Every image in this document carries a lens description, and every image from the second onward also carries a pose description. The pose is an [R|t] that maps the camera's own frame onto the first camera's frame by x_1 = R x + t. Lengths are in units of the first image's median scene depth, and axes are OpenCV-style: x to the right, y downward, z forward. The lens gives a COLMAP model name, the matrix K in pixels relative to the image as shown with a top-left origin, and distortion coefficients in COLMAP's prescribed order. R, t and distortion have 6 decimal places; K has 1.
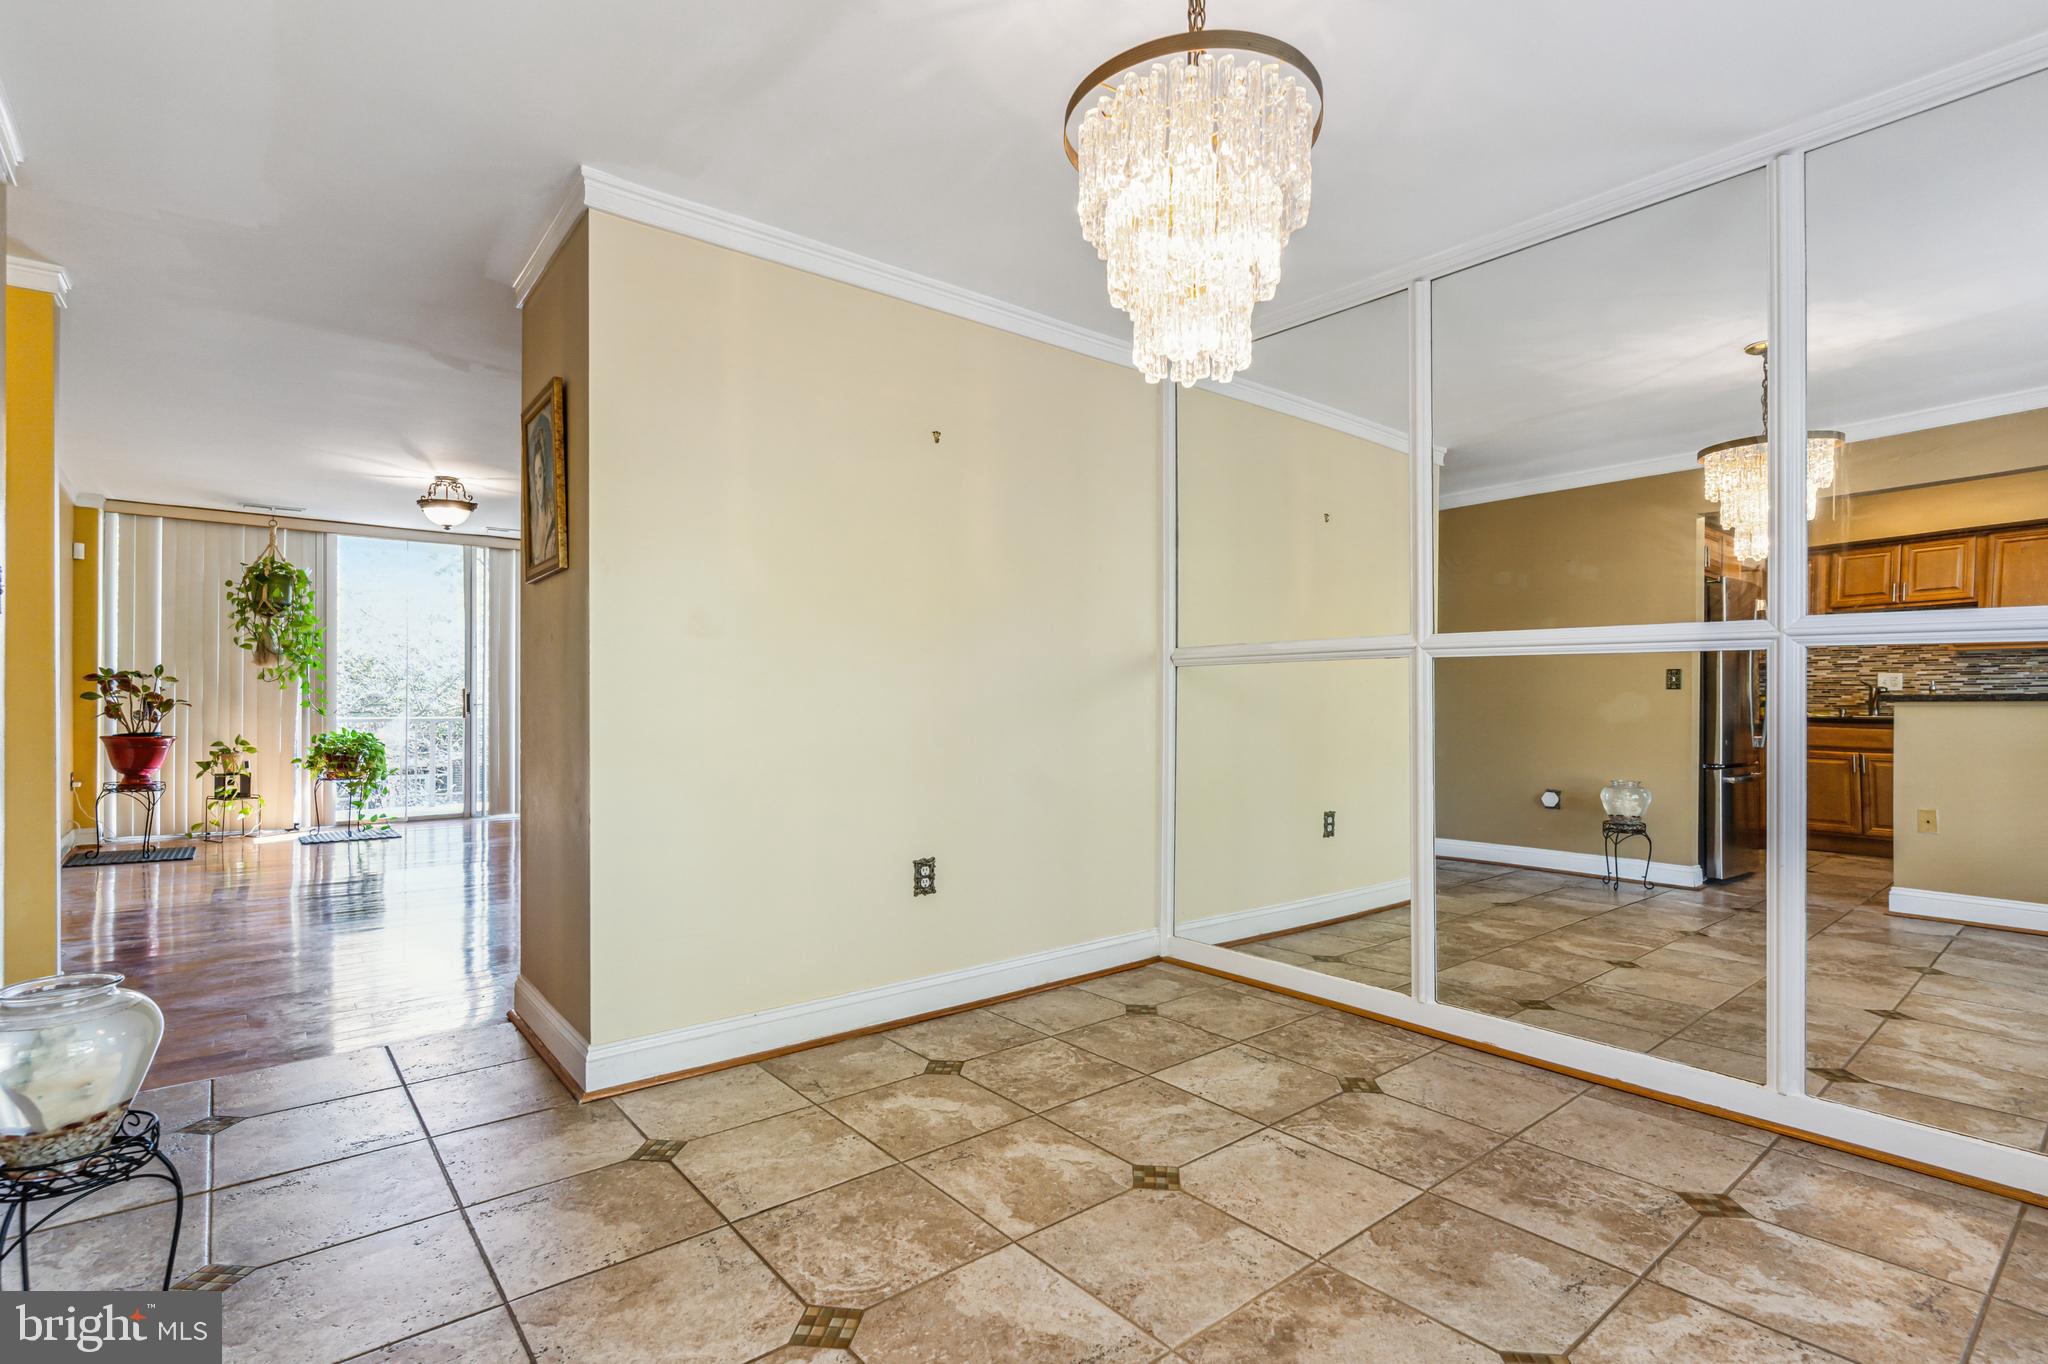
lens RADIAL K [[966.0, 0, 1021.2], [0, 966.0, 687.6], [0, 0, 1]] dist [-0.001165, -0.000117]
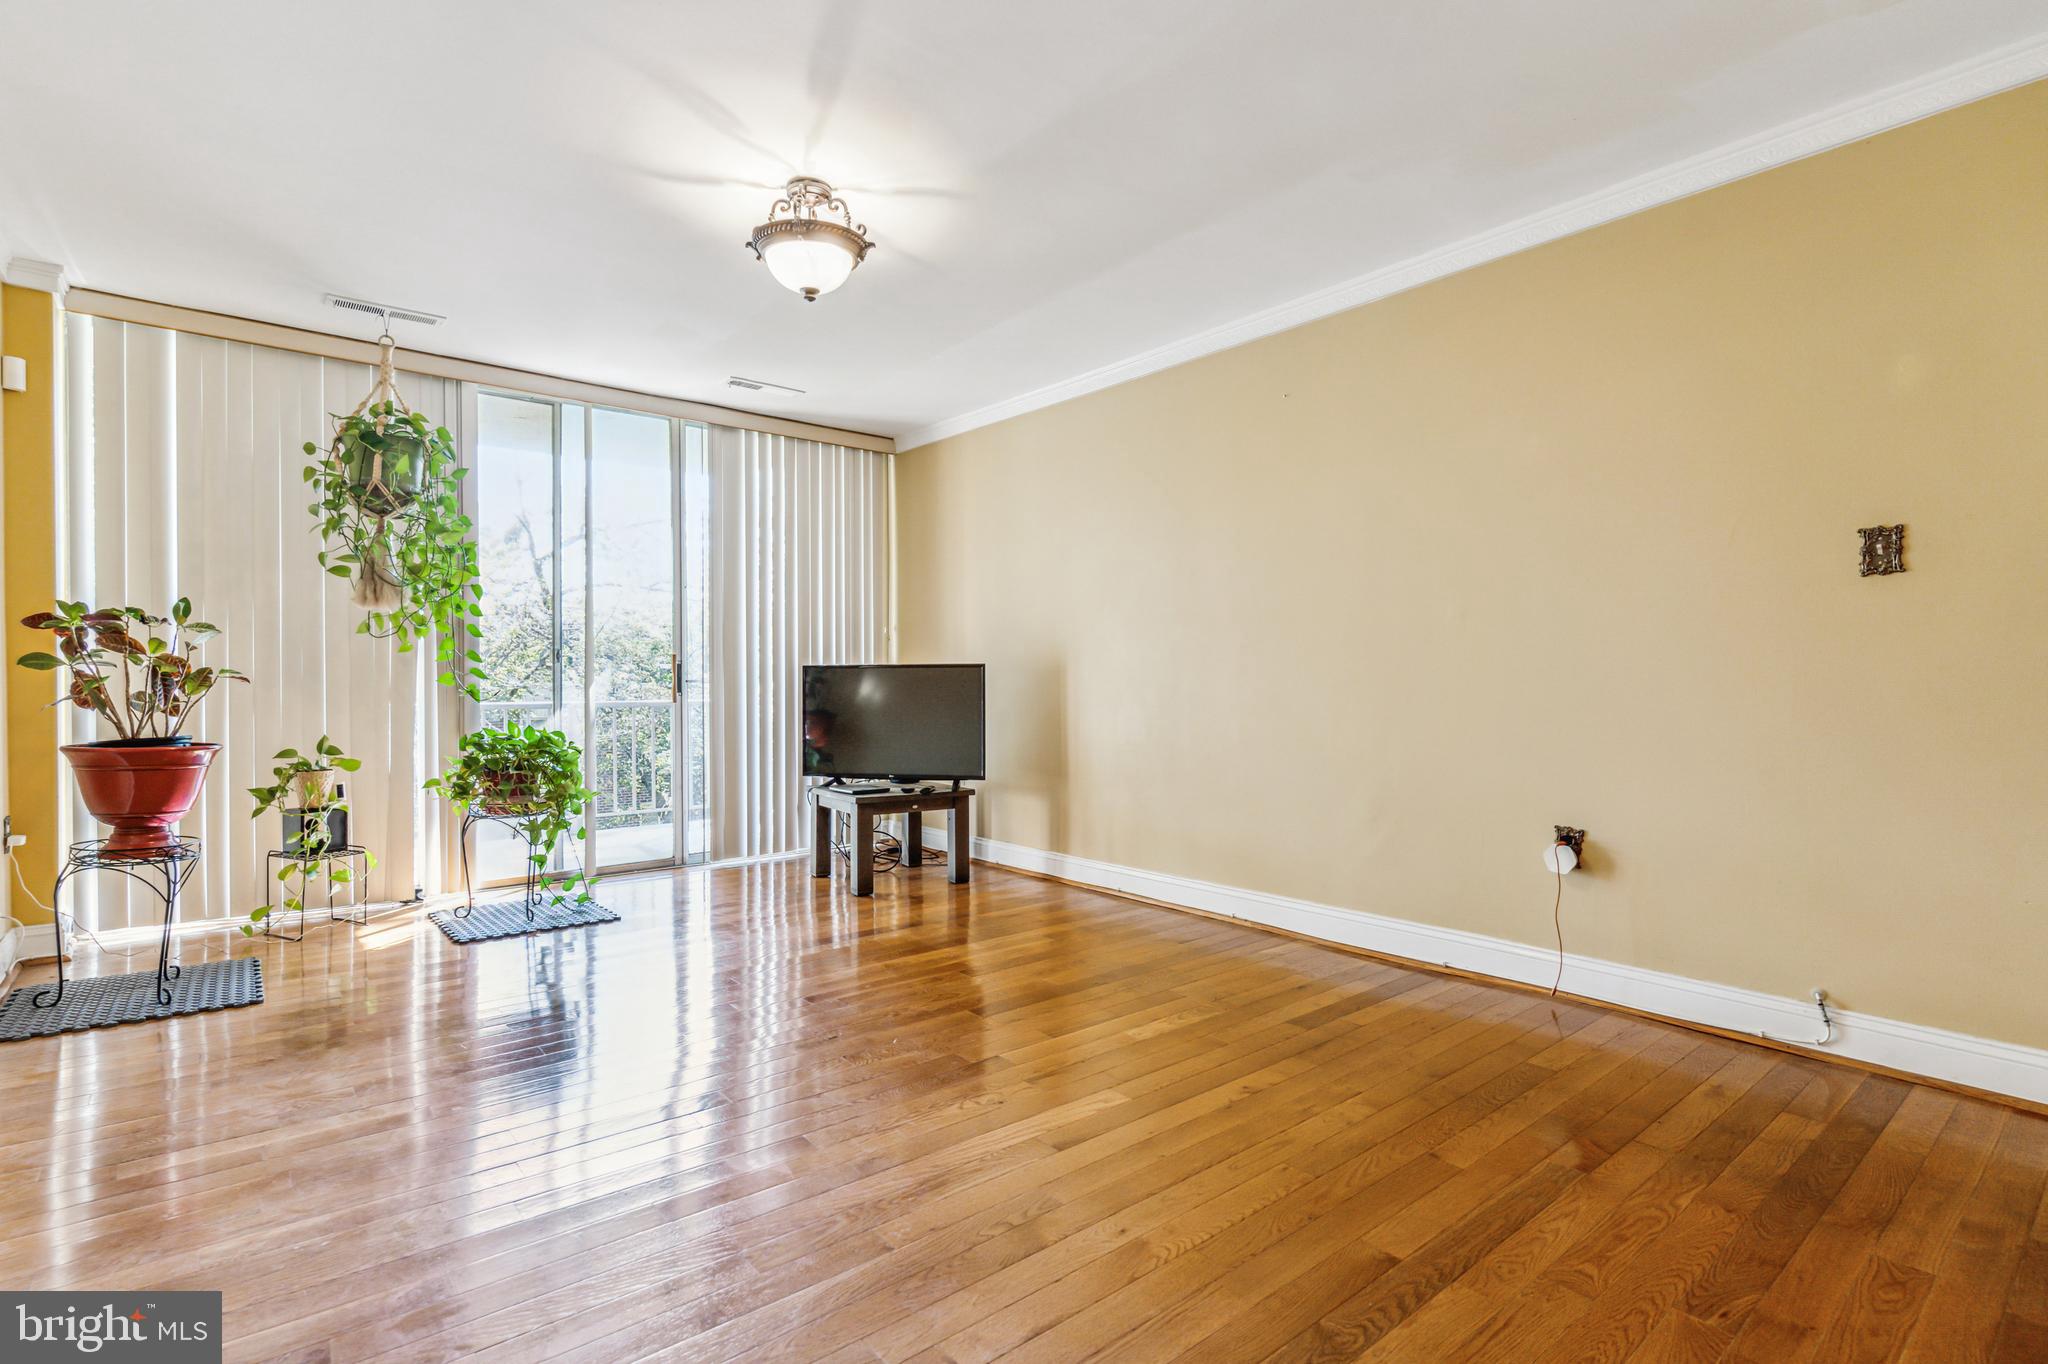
lens RADIAL K [[978.4, 0, 1024.0], [0, 978.4, 682.0], [0, 0, 1]] dist [0.002810, 0.000181]
pose [[0.999977, -0.002494, 0.006255, -0.429261], [0.002401, 0.999887, 0.014843, 0.011561], [-0.006292, -0.014827, 0.999870, 0.456409]]
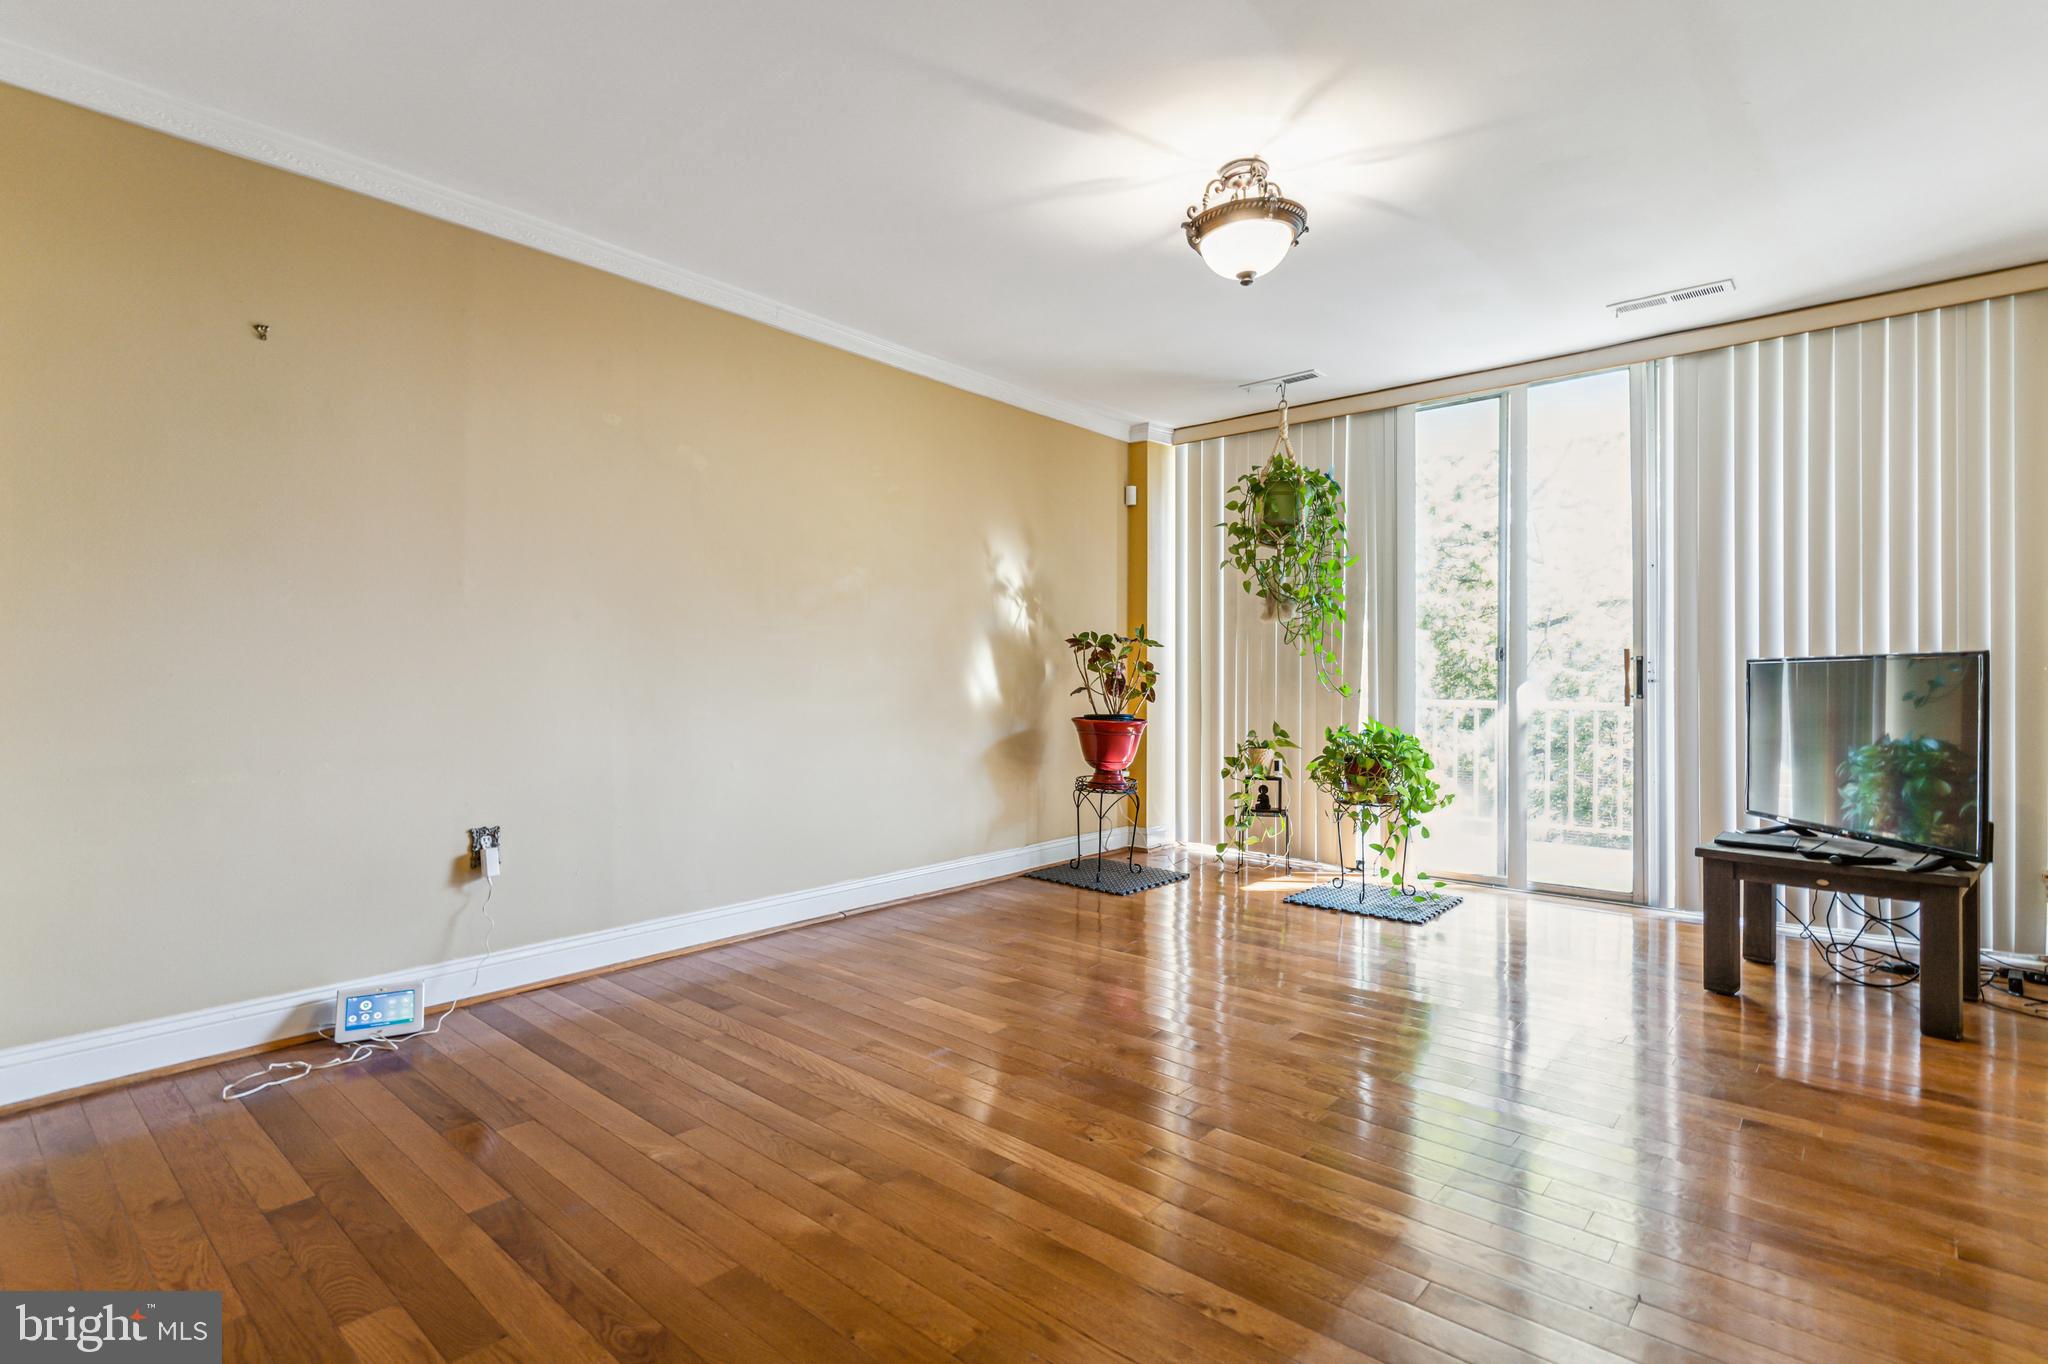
lens RADIAL K [[998.5, 0, 1021.7], [0, 998.5, 670.0], [0, 0, 1]] dist [0.029815, -0.000099]
pose [[0.160361, -0.004587, -0.987048, -0.125477], [0.010511, 0.999940, -0.002939, 0.011773], [0.987002, -0.009904, 0.160400, 0.717090]]
